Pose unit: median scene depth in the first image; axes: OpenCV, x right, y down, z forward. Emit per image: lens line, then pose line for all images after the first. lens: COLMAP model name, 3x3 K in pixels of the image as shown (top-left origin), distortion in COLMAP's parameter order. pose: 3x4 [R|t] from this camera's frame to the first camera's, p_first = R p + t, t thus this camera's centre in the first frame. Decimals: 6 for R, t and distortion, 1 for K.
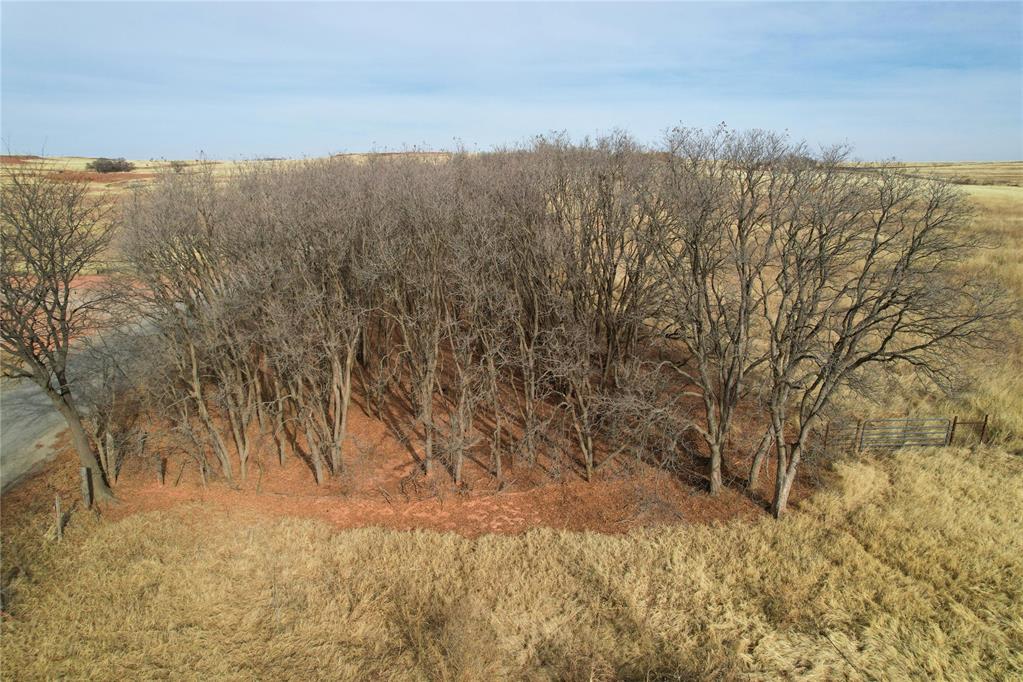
lens RADIAL K [[653.2, 0, 511.7], [0, 653.2, 342.9], [0, 0, 1]] dist [-0.056445, 0.043372]
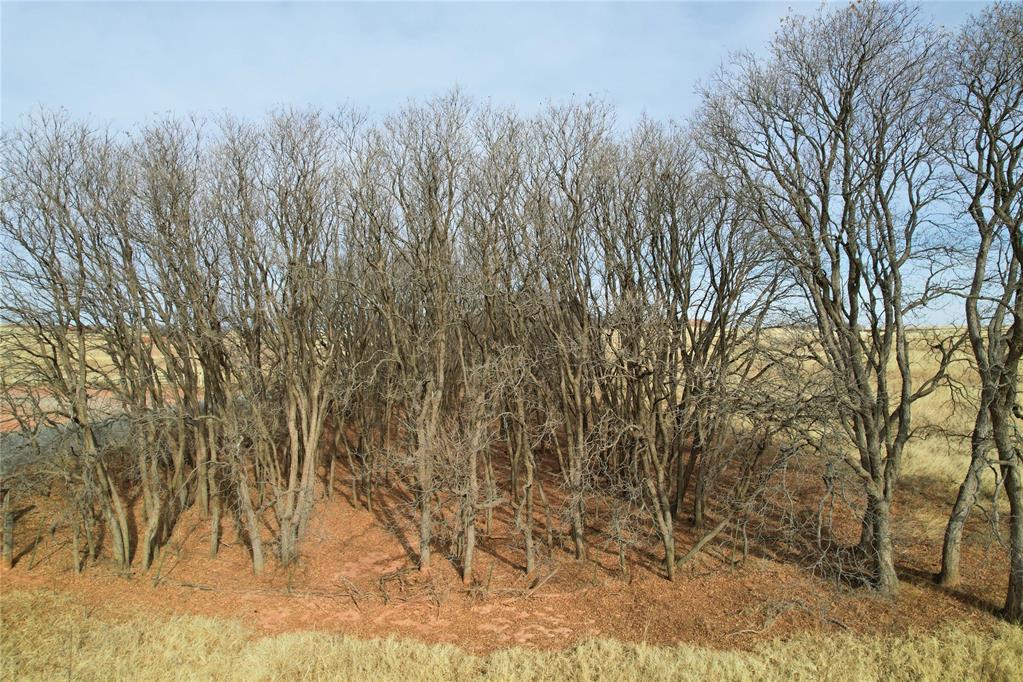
lens RADIAL K [[653.2, 0, 510.6], [0, 653.2, 339.3], [0, 0, 1]] dist [-0.056445, 0.043372]
pose [[0.998343, -0.006324, -0.057203, -0.001096], [-0.009435, 0.962512, -0.271075, 0.165757], [0.056773, 0.271166, 0.960857, 0.332700]]
